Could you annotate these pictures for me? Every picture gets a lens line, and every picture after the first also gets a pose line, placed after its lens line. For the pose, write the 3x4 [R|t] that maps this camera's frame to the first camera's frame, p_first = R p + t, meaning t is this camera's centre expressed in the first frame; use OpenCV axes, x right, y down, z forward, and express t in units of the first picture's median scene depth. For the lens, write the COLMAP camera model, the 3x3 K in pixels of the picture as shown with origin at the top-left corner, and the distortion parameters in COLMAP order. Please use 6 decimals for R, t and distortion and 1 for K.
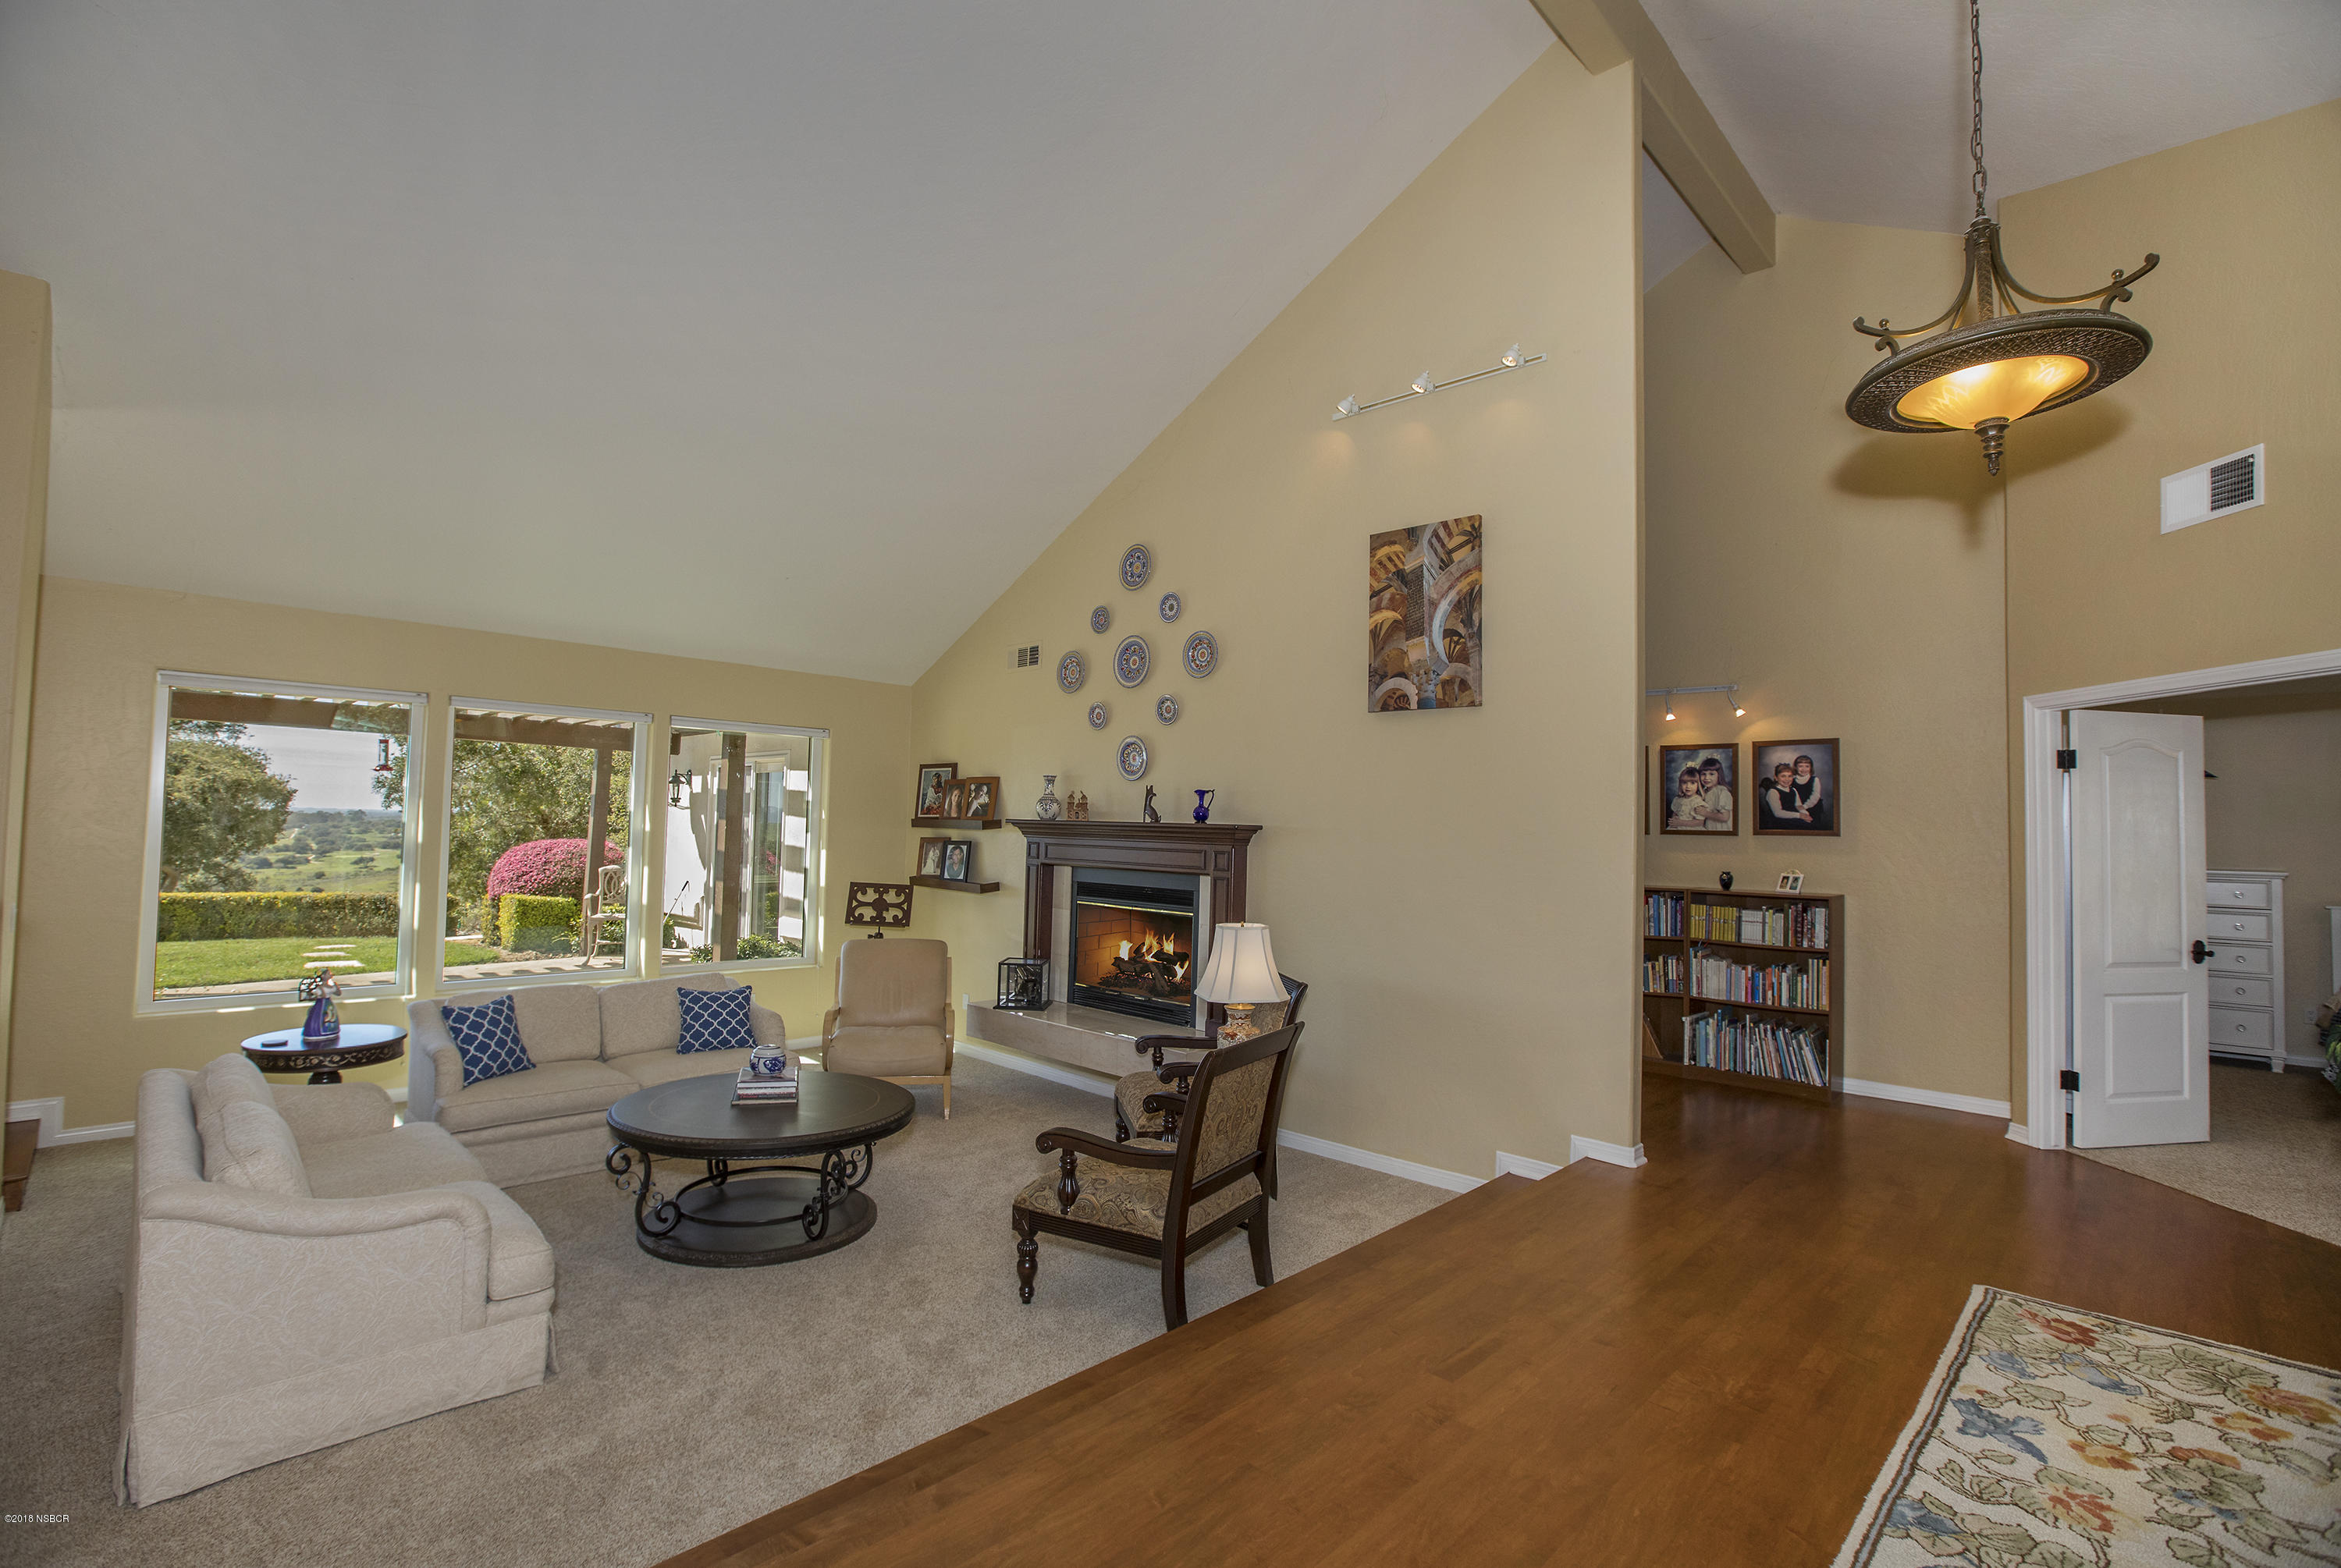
lens RADIAL K [[1091.0, 0, 1159.1], [0, 1091.0, 796.5], [0, 0, 1]] dist [-0.000217, 0.000915]
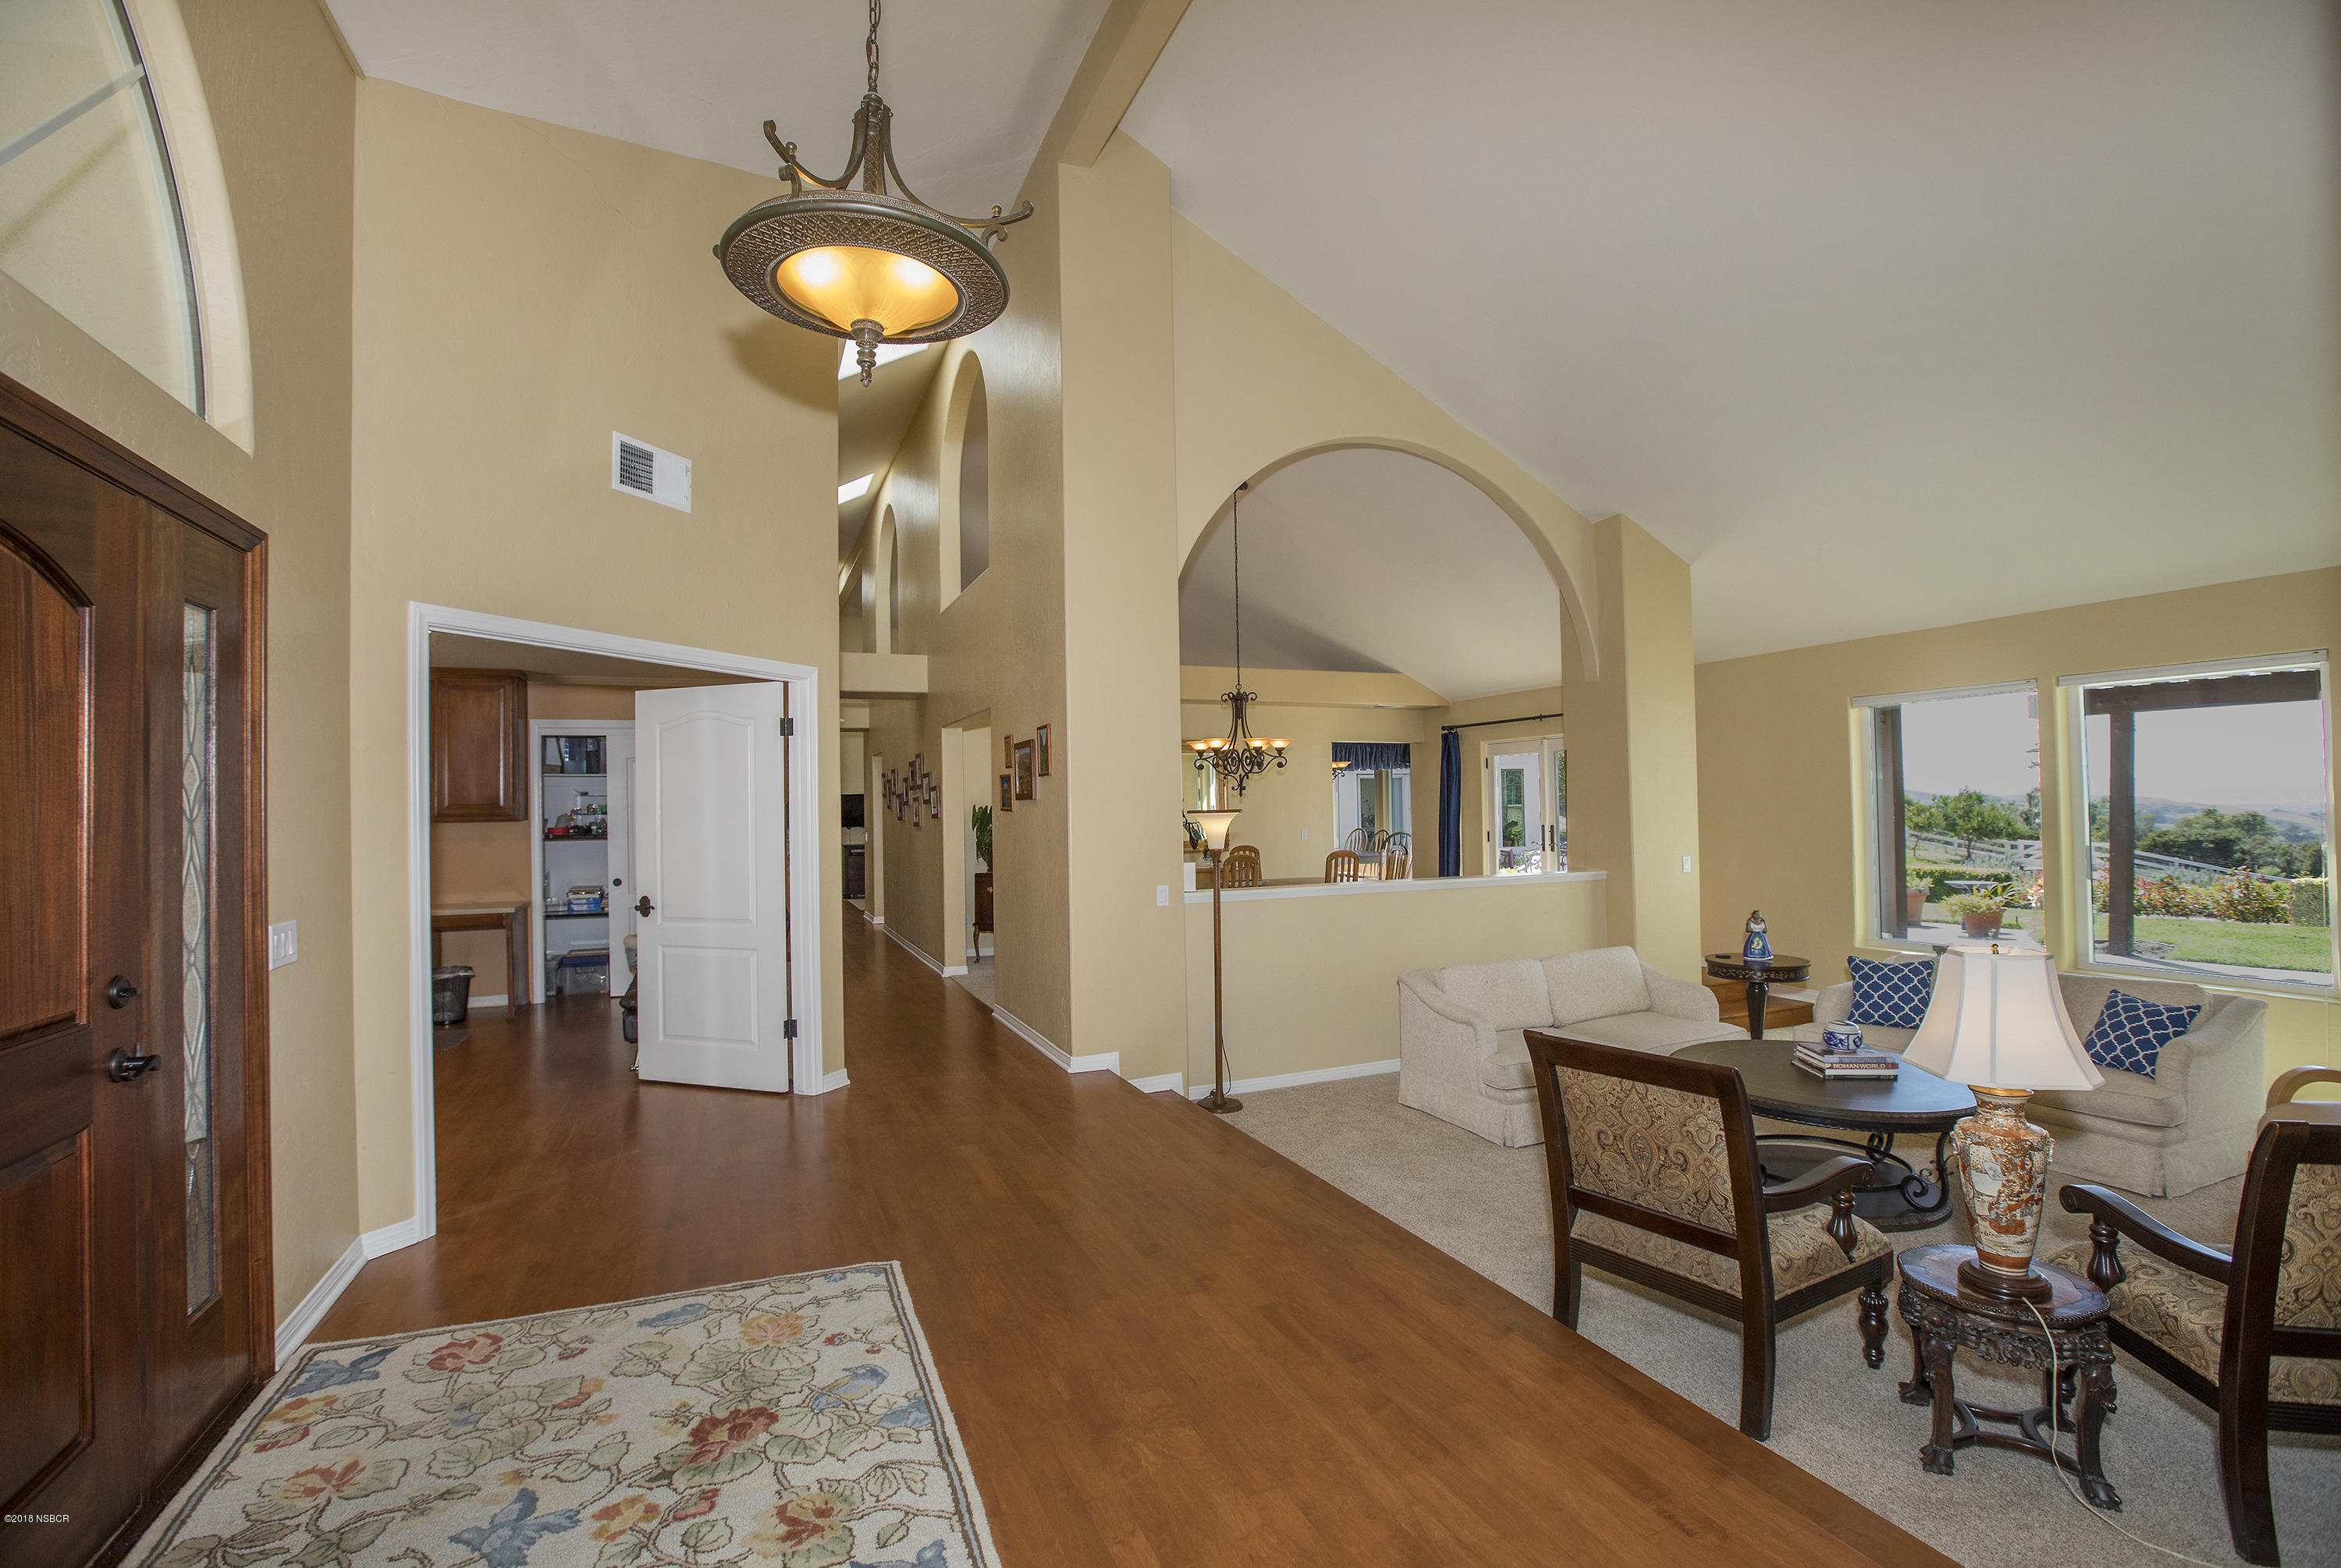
lens RADIAL K [[1091.0, 0, 1159.1], [0, 1091.0, 796.5], [0, 0, 1]] dist [-0.000217, 0.000915]
pose [[-0.431477, -0.029672, -0.901636, 0.654432], [0.043452, 0.997615, -0.053624, 0.044371], [0.901077, -0.062315, -0.429159, 0.712230]]
